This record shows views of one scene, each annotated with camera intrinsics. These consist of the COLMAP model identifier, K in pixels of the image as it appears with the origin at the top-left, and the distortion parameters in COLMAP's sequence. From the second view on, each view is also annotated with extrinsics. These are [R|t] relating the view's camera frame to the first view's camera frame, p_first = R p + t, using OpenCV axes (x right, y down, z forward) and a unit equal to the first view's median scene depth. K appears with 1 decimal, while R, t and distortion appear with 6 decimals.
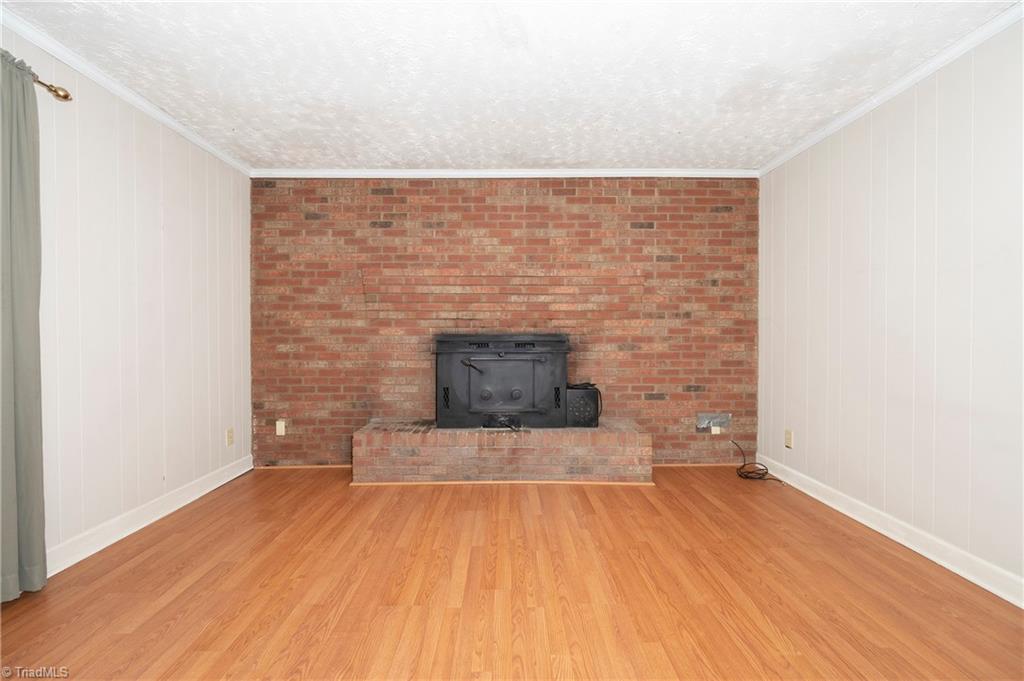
lens RADIAL K [[410.6, 0, 511.8], [0, 410.6, 341.2], [0, 0, 1]] dist [-0.004020, 0.000034]
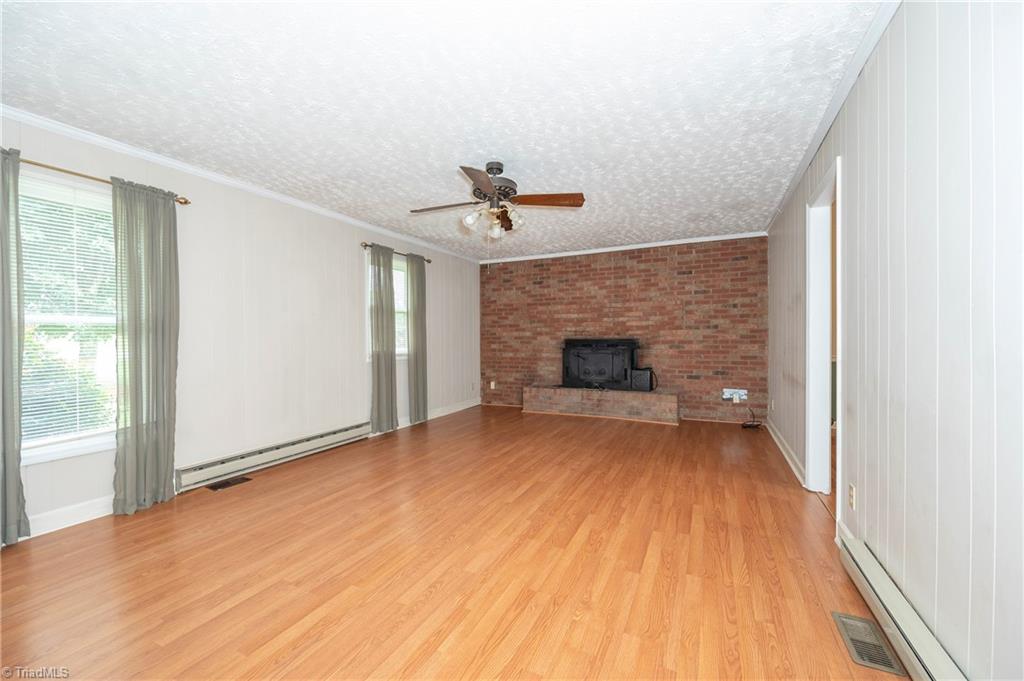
lens RADIAL K [[410.6, 0, 511.3], [0, 410.6, 343.6], [0, 0, 1]] dist [-0.004020, 0.000034]
pose [[0.894054, 0.001315, -0.447957, 0.436139], [-0.000178, 0.999997, 0.002581, -0.002560], [0.447959, -0.002228, 0.894051, -0.787294]]
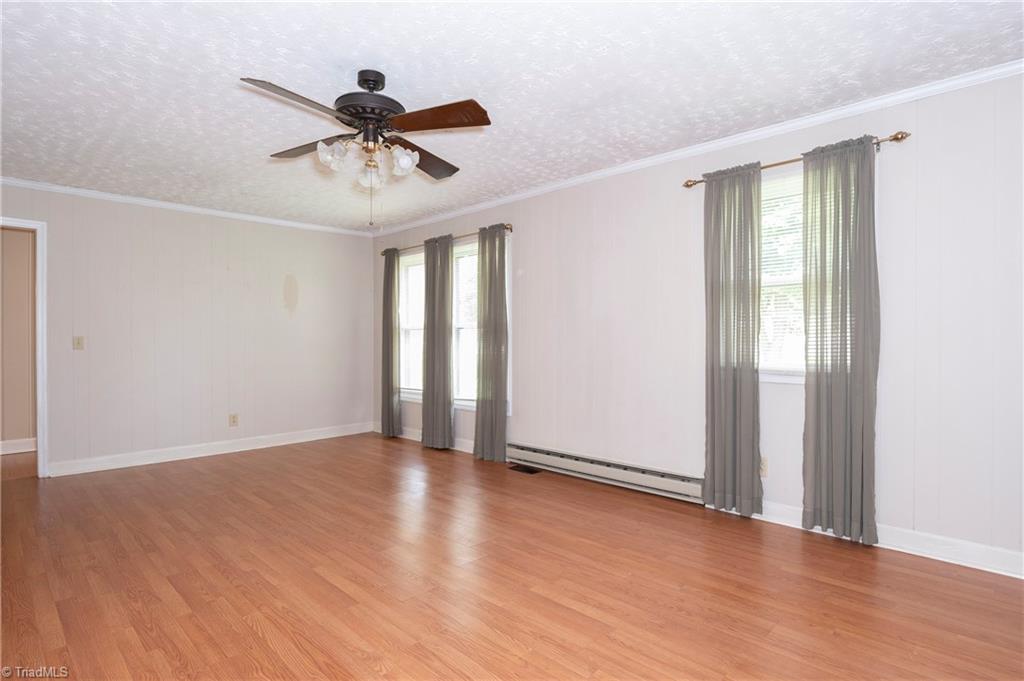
lens RADIAL K [[530.7, 0, 511.7], [0, 530.7, 335.0], [0, 0, 1]] dist [0.003729, 0.000246]
pose [[-0.718376, 0.003589, -0.695646, 0.377647], [-0.000521, 0.999984, 0.005697, -0.043960], [0.695655, 0.004455, -0.718362, 1.526452]]
